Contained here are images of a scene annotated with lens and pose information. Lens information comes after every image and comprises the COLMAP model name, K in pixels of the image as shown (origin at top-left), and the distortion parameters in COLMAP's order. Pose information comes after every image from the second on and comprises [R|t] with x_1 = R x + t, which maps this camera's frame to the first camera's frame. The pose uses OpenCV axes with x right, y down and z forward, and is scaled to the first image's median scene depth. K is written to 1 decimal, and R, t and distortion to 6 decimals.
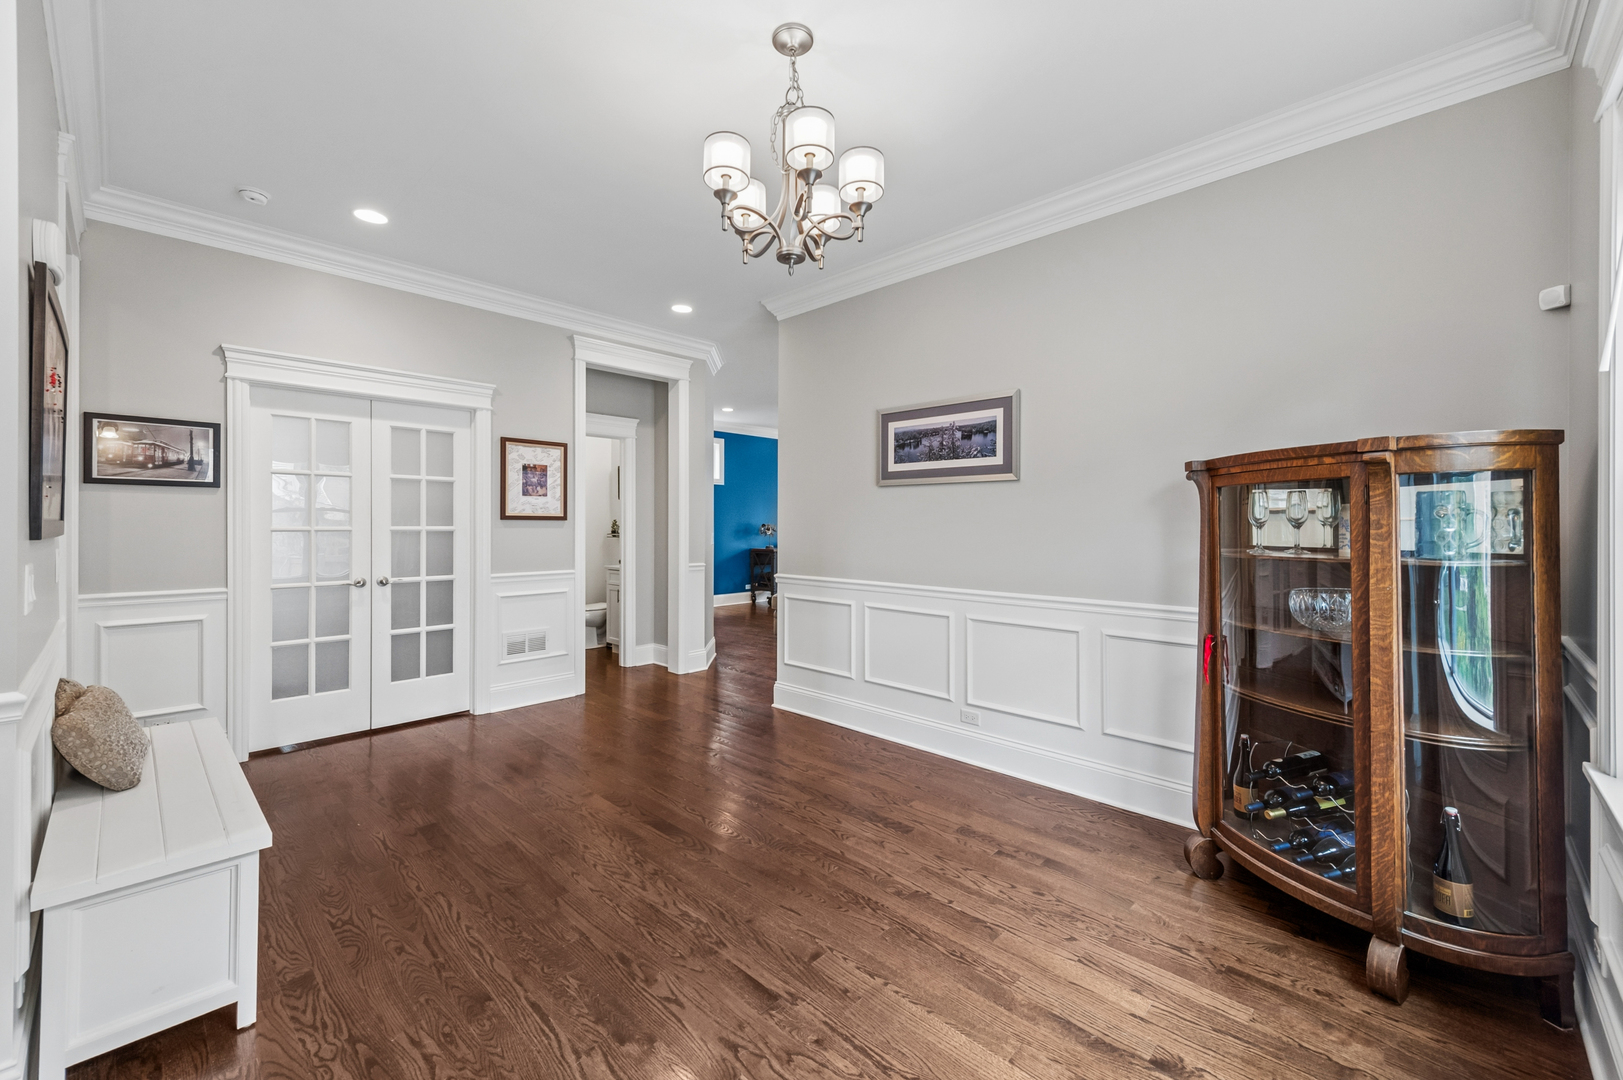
lens RADIAL K [[661.1, 0, 807.1], [0, 661.1, 500.3], [0, 0, 1]] dist [0.014715, -0.000126]
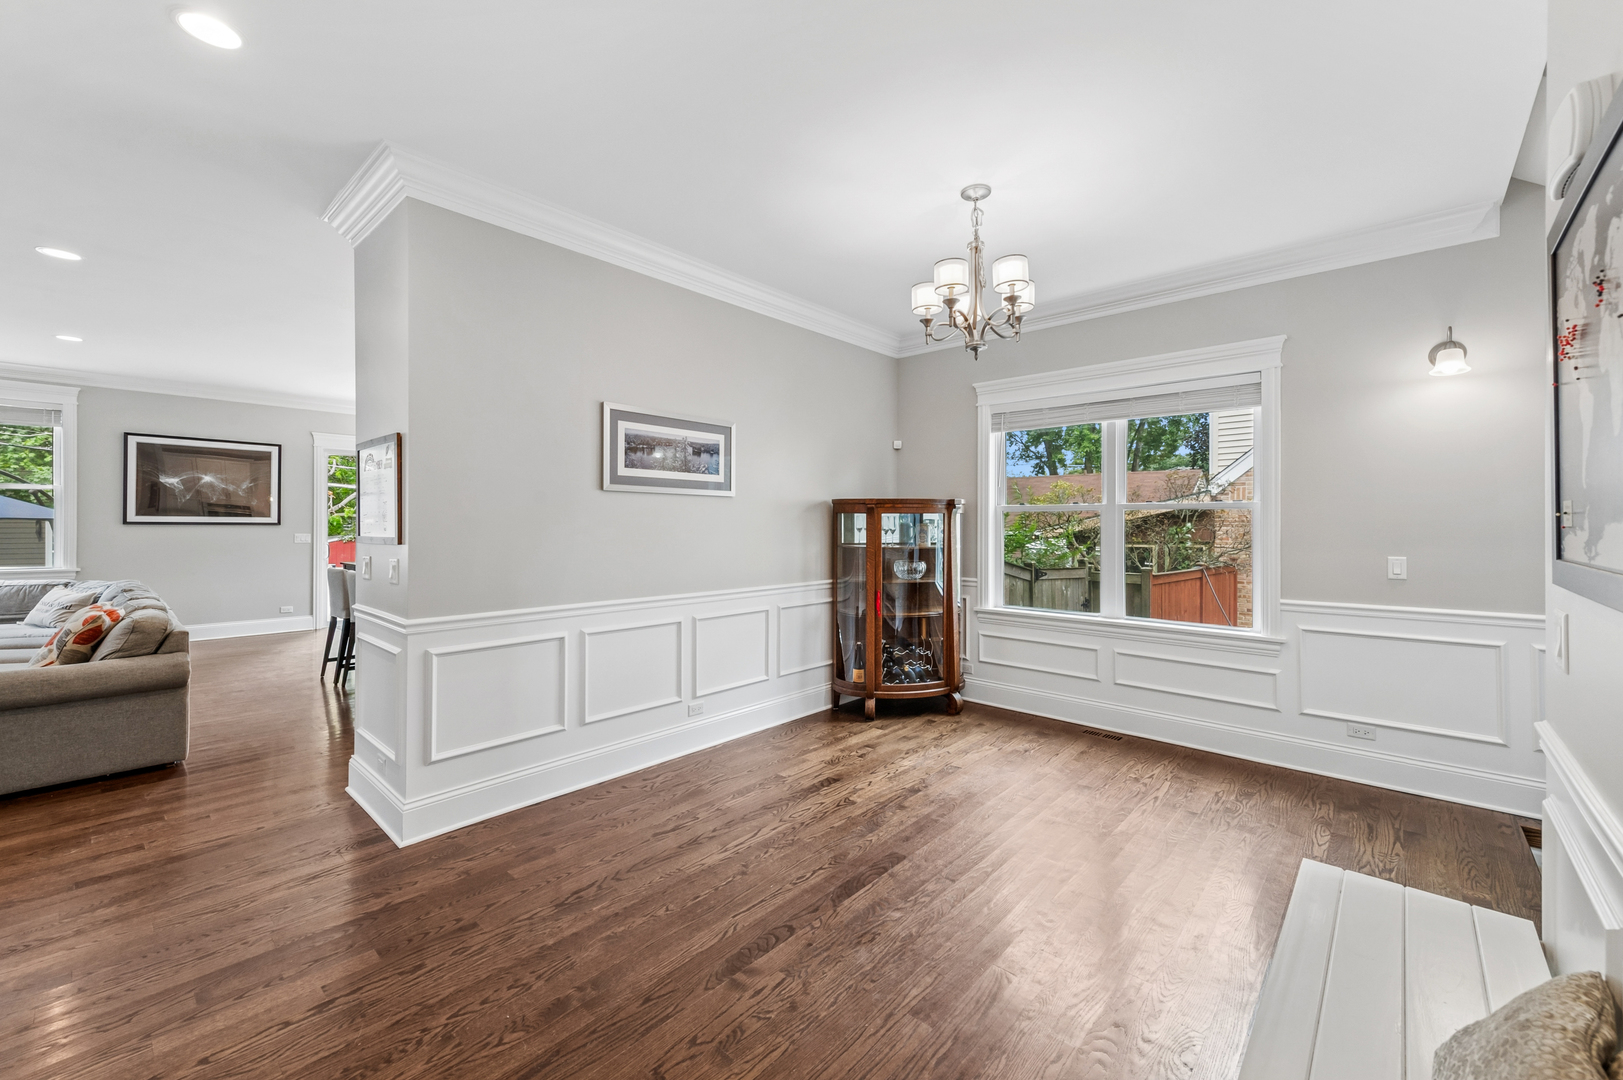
lens RADIAL K [[642.0, 0, 799.5], [0, 642.0, 518.3], [0, 0, 1]] dist [0.001493, -0.000209]
pose [[-0.024223, 0.015156, 0.999592, -0.843447], [-0.030352, 0.999413, -0.015889, 0.022885], [-0.999246, -0.030725, -0.023748, 0.882201]]
